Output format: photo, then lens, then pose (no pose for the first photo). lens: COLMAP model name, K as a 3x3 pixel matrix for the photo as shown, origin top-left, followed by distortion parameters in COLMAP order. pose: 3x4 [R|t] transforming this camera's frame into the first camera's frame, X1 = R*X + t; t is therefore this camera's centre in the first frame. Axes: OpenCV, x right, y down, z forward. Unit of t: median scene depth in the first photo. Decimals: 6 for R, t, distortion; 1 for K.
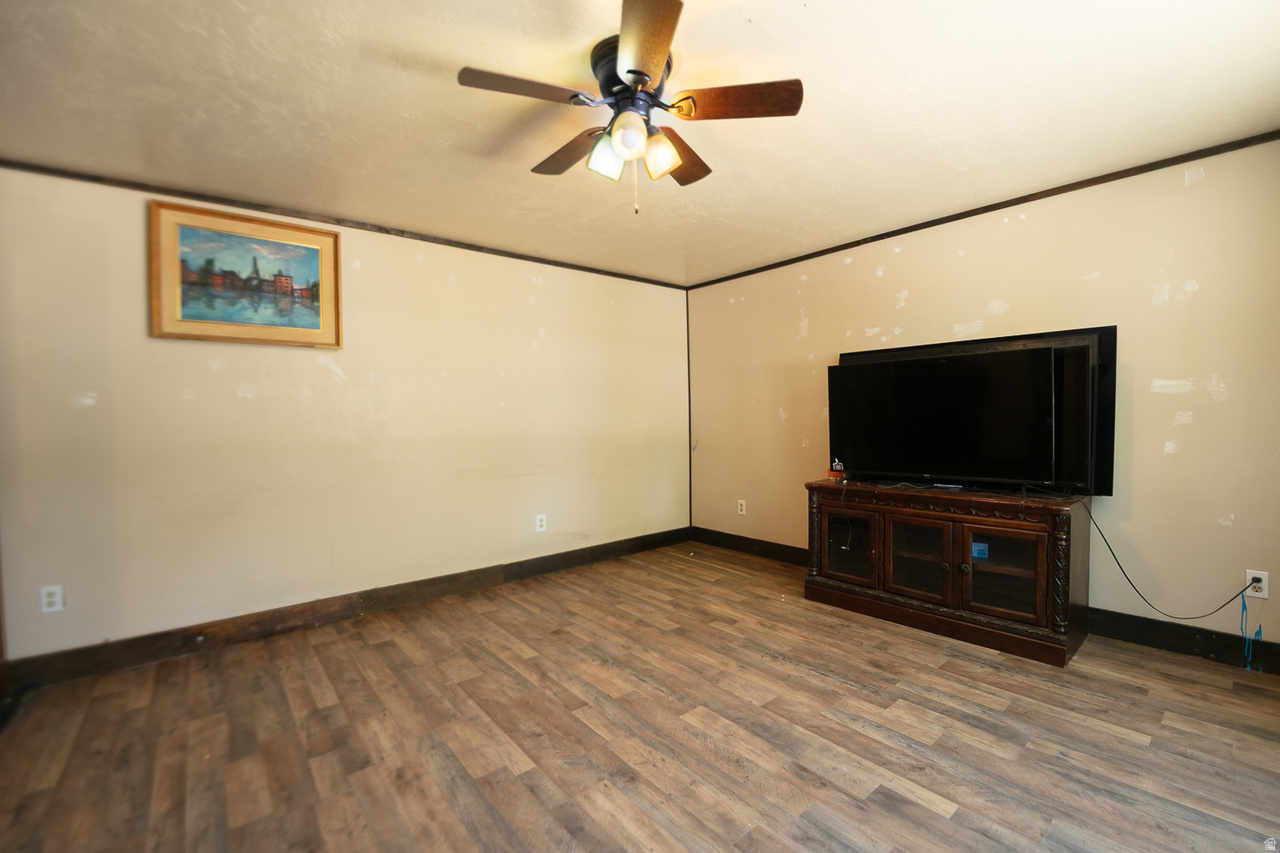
lens RADIAL K [[515.9, 0, 648.1], [0, 515.9, 426.7], [0, 0, 1]] dist [-0.025992, -0.002078]
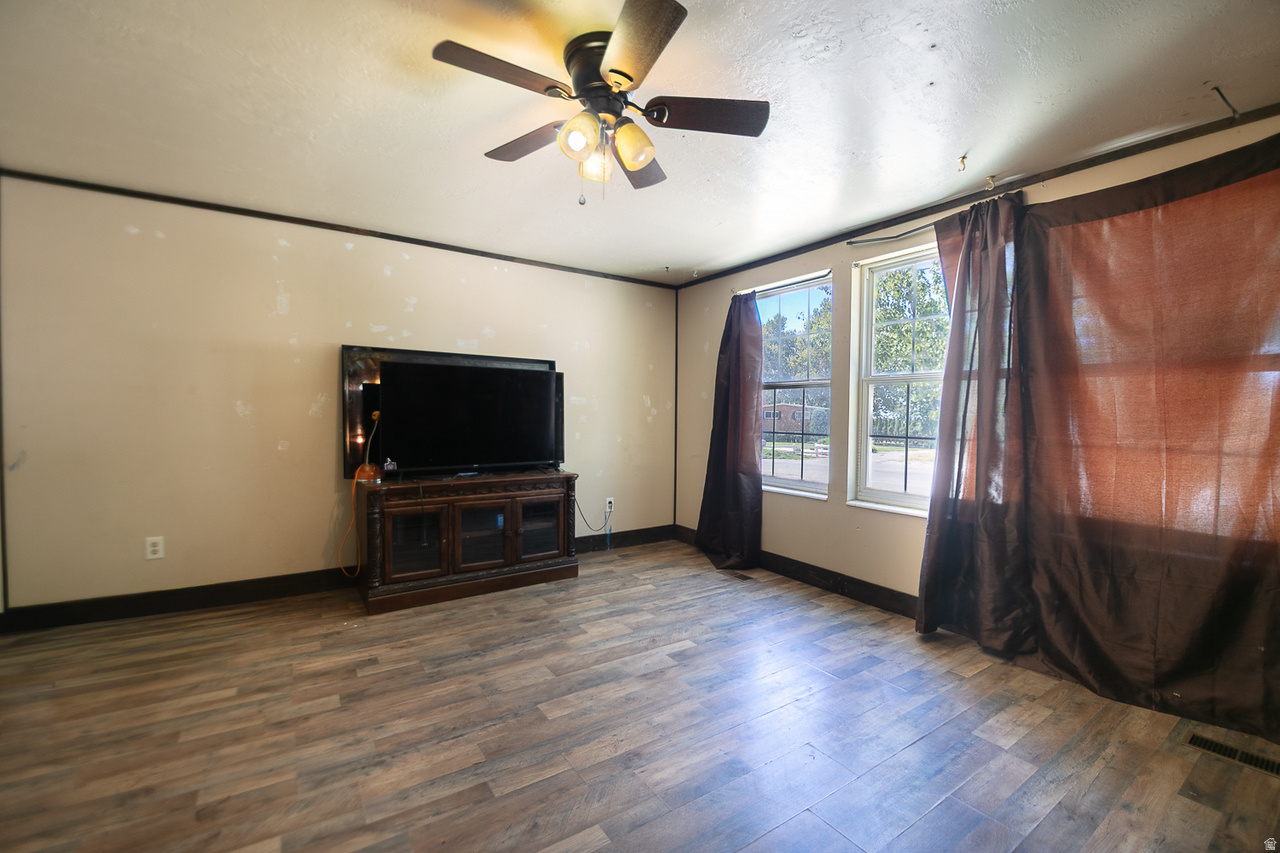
lens RADIAL K [[515.9, 0, 645.2], [0, 515.9, 424.4], [0, 0, 1]] dist [-0.025992, -0.002078]
pose [[0.131420, -0.002969, 0.991322, -0.696584], [0.004945, 0.999985, 0.002339, -0.001064], [-0.991314, 0.004595, 0.131433, 0.538843]]
